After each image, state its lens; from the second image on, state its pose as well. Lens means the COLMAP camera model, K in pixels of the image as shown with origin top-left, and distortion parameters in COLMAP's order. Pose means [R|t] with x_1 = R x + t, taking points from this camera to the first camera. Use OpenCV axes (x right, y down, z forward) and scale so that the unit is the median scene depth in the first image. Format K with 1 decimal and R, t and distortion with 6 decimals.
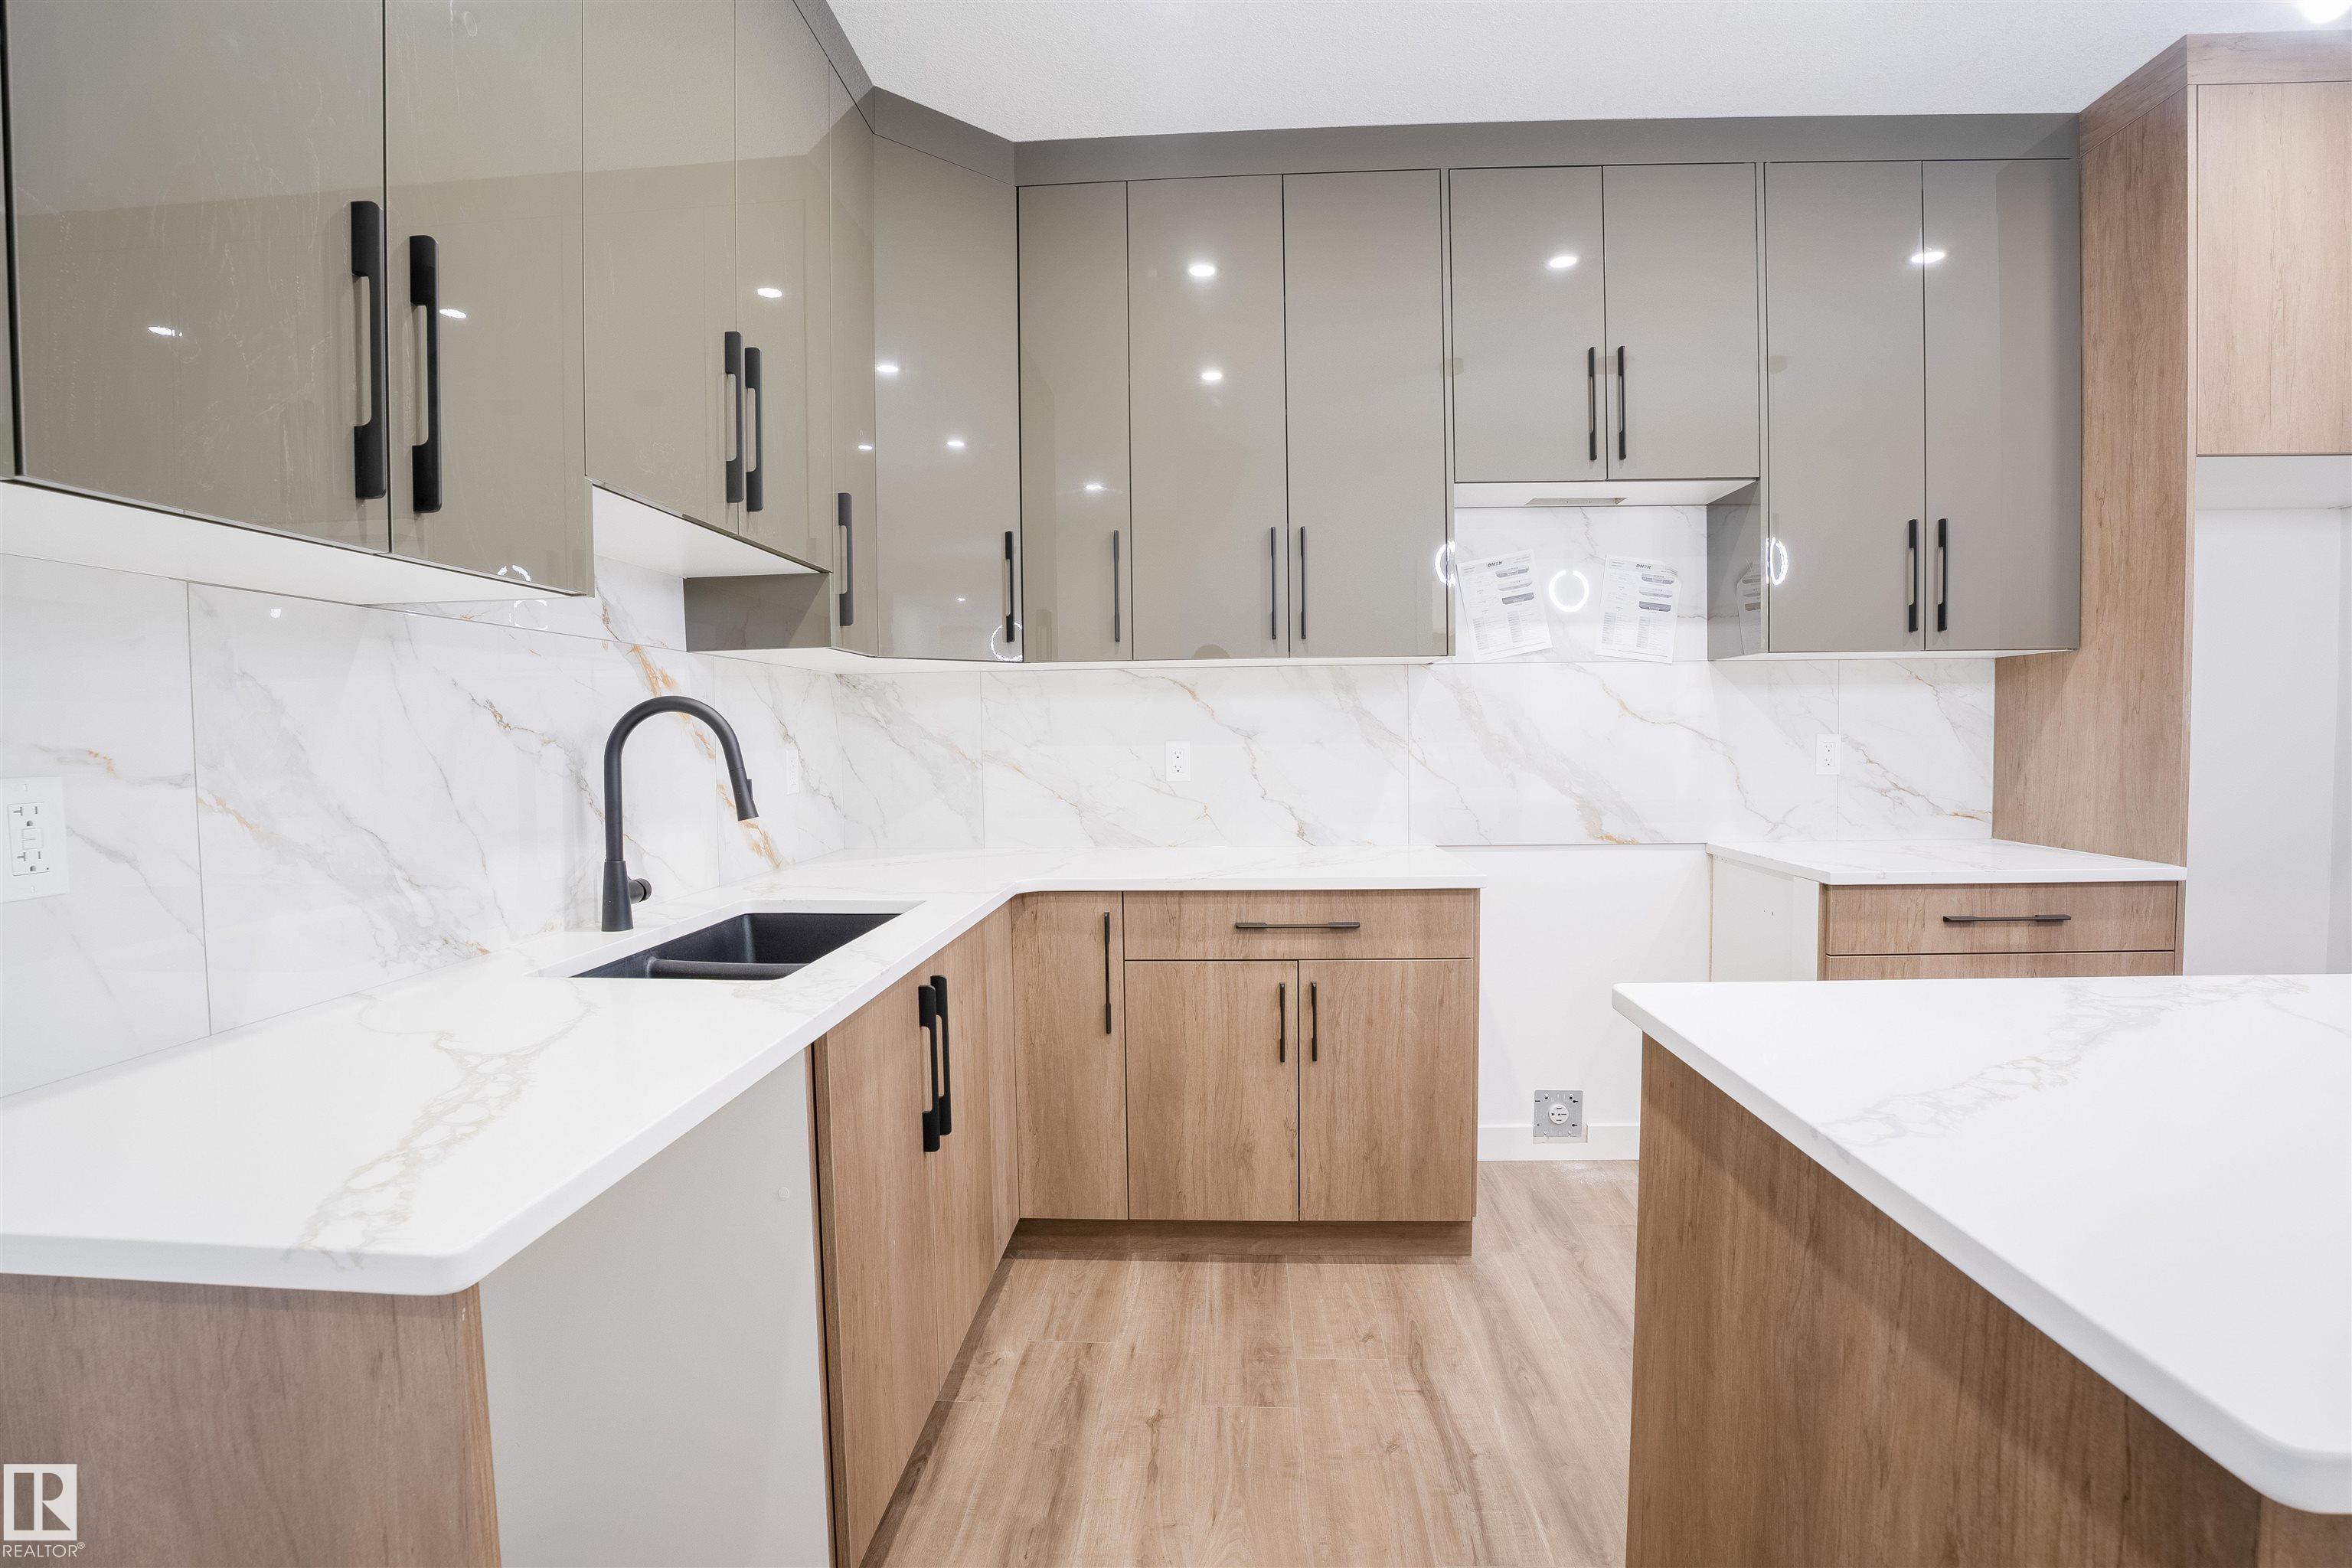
lens RADIAL K [[1094.1, 0, 1176.0], [0, 1094.1, 784.0], [0, 0, 1]] dist [-0.069077, 0.000205]
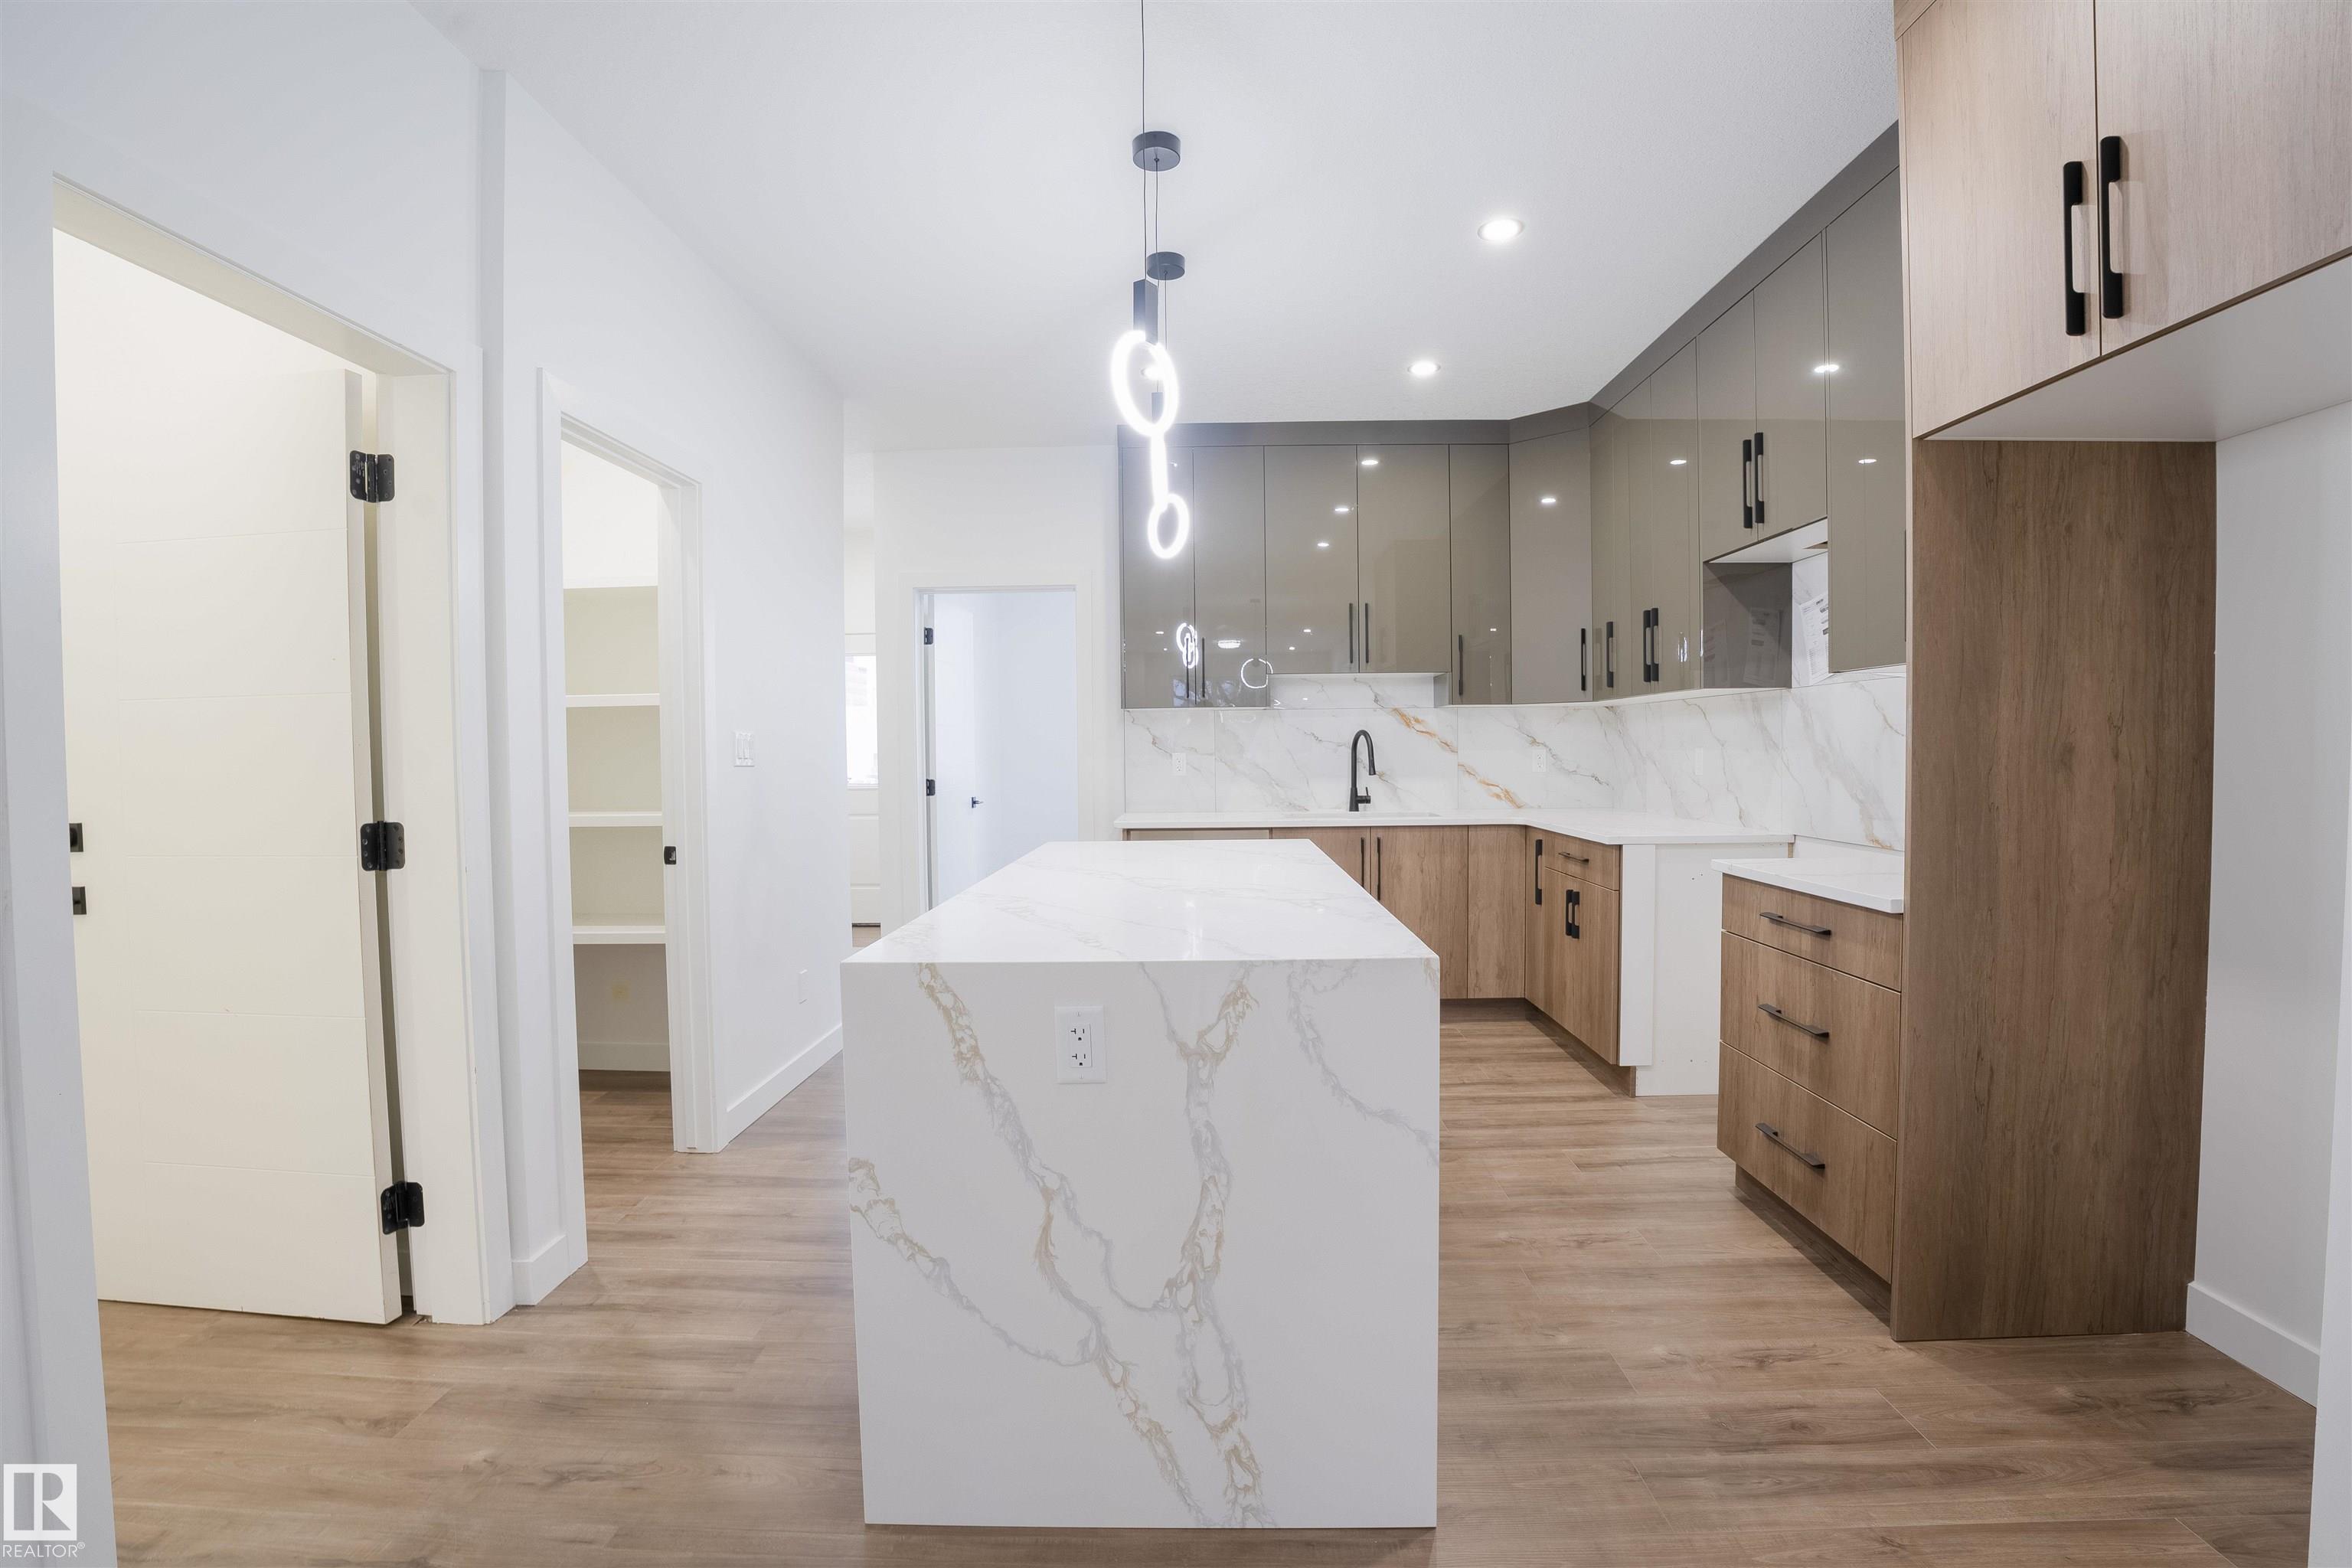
lens RADIAL K [[1079.3, 0, 1176.0], [0, 1079.3, 784.0], [0, 0, 1]] dist [-0.049513, 0.000305]
pose [[0.035945, 0.044412, -0.998366, 1.830398], [-0.037592, 0.998365, 0.043059, -0.034638], [0.998647, 0.035982, 0.037555, 0.325479]]
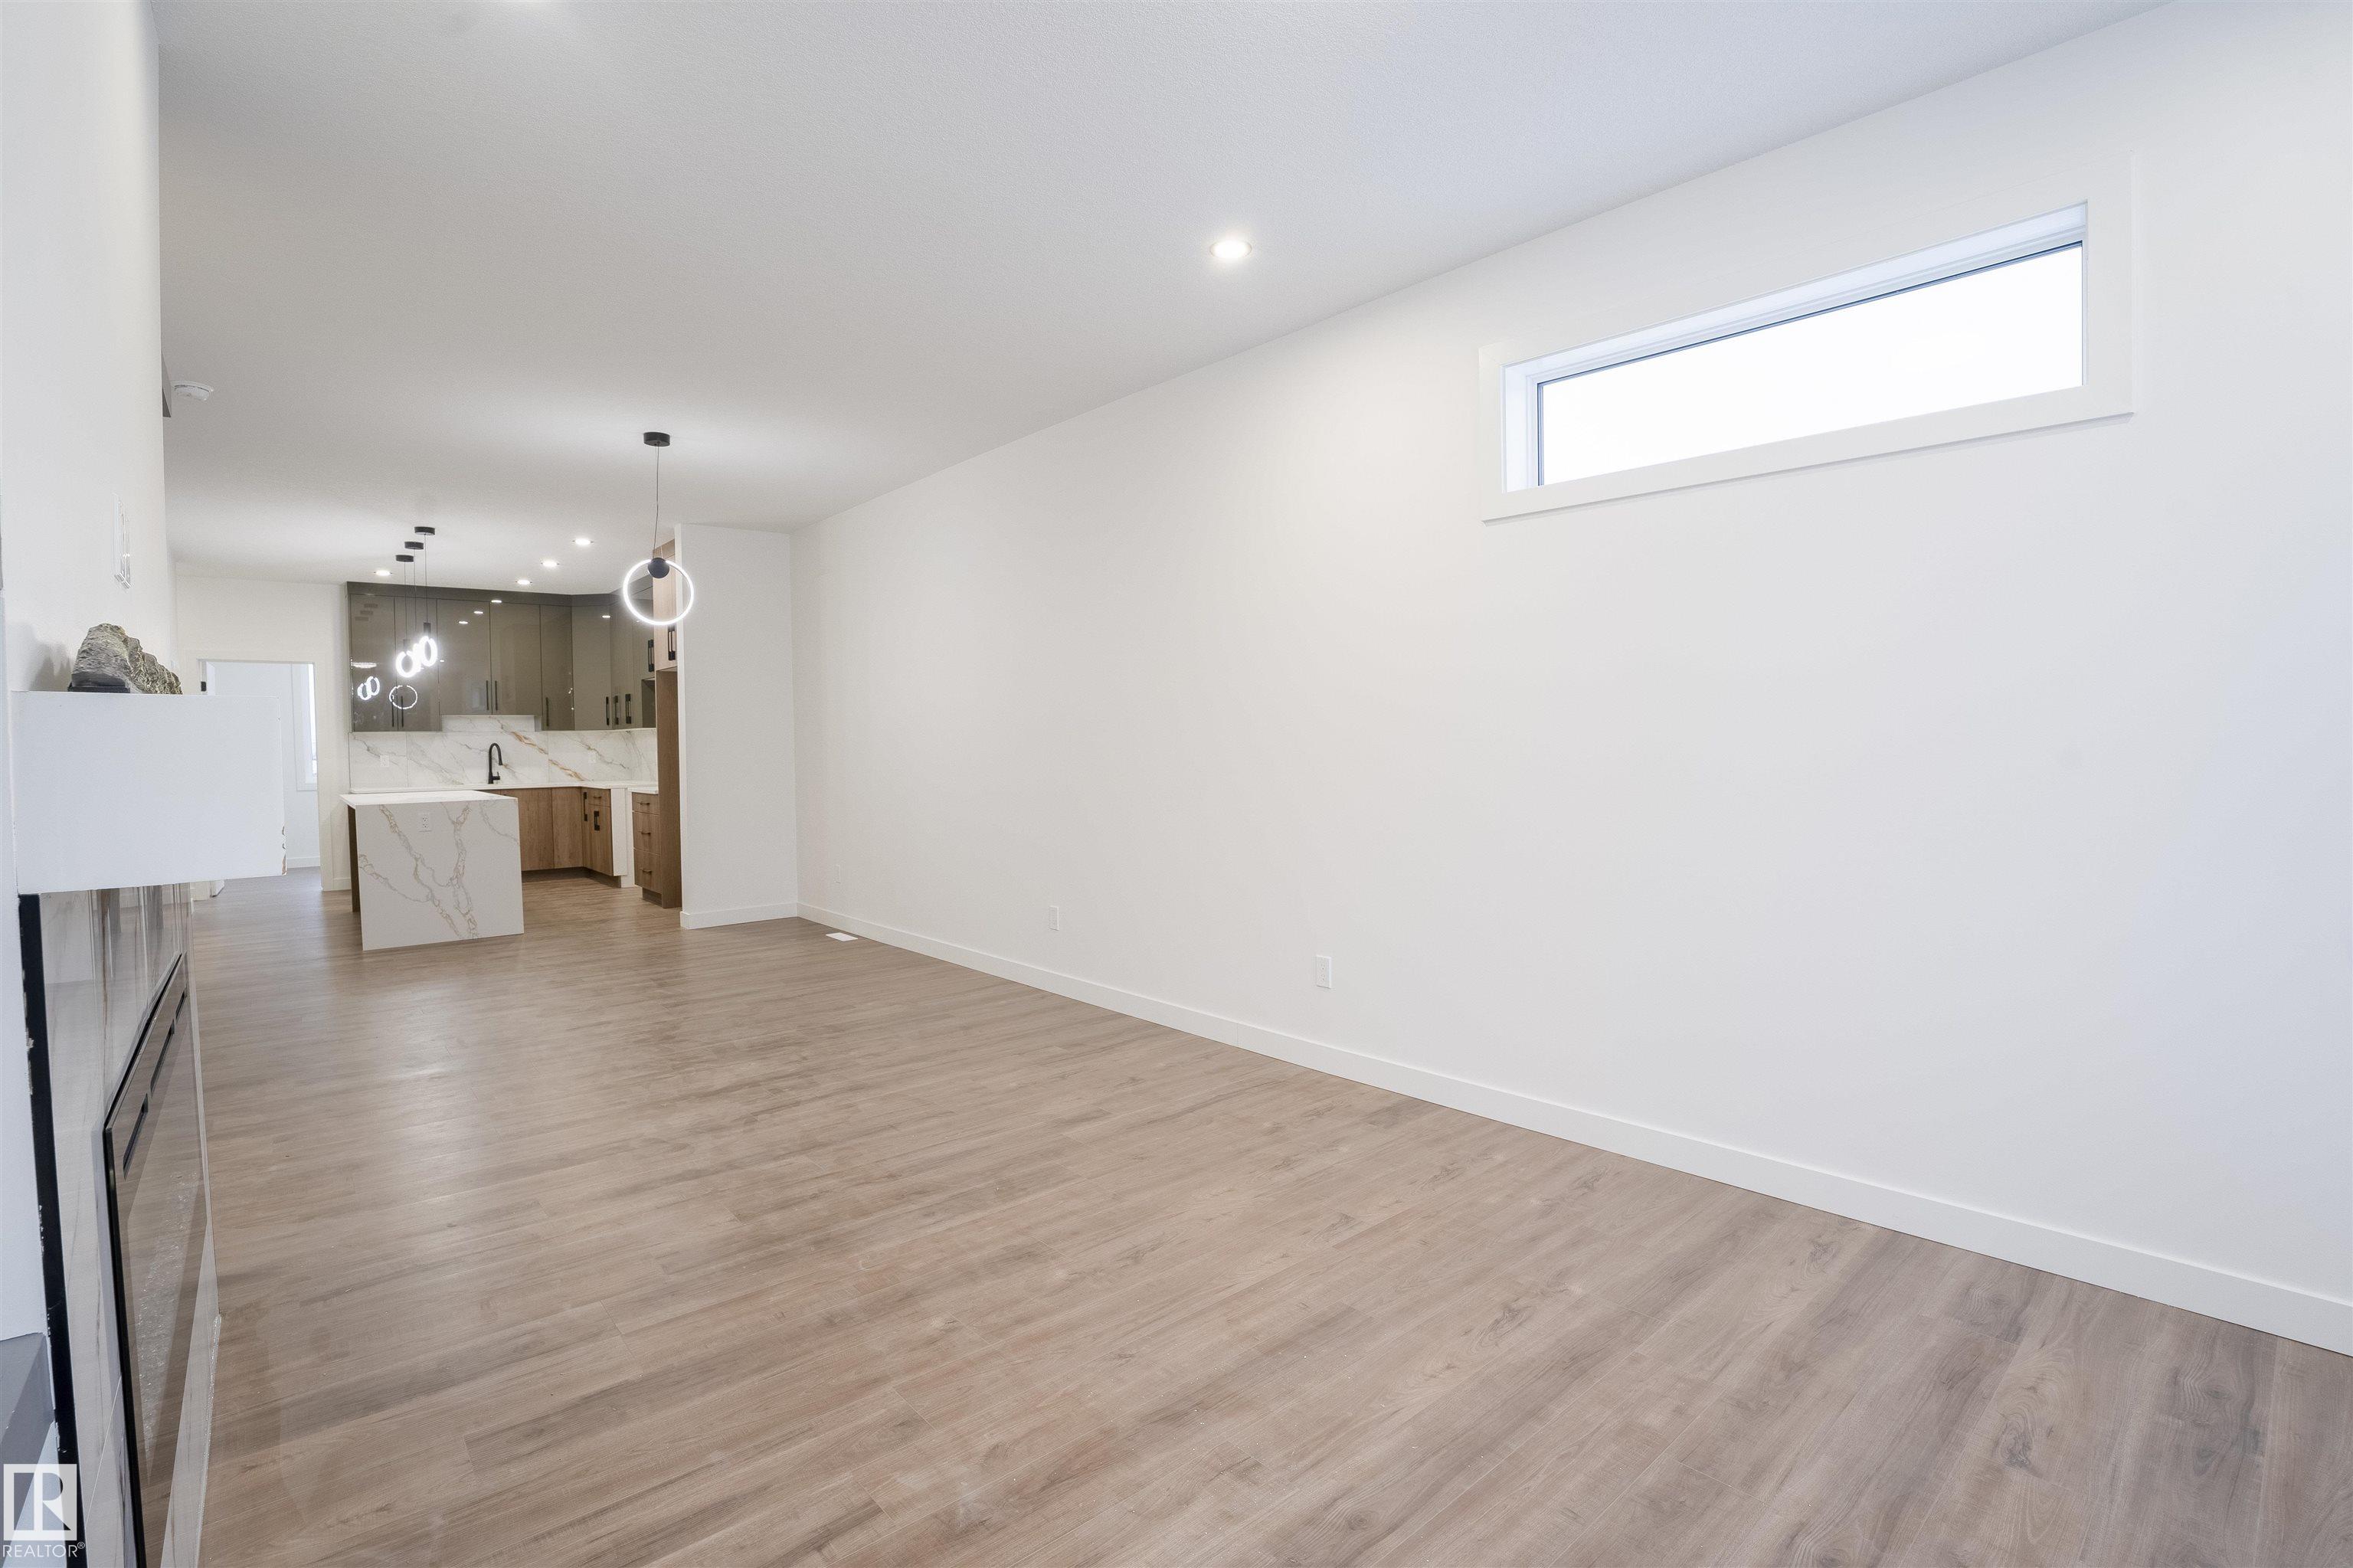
lens RADIAL K [[1079.8, 0, 1176.5], [0, 1079.8, 784.0], [0, 0, 1]] dist [-0.049513, 0.000305]
pose [[0.705473, 0.030398, -0.708084, 4.667756], [-0.028682, 0.999486, 0.014333, -0.039292], [0.708156, 0.010198, 0.705983, -0.290284]]
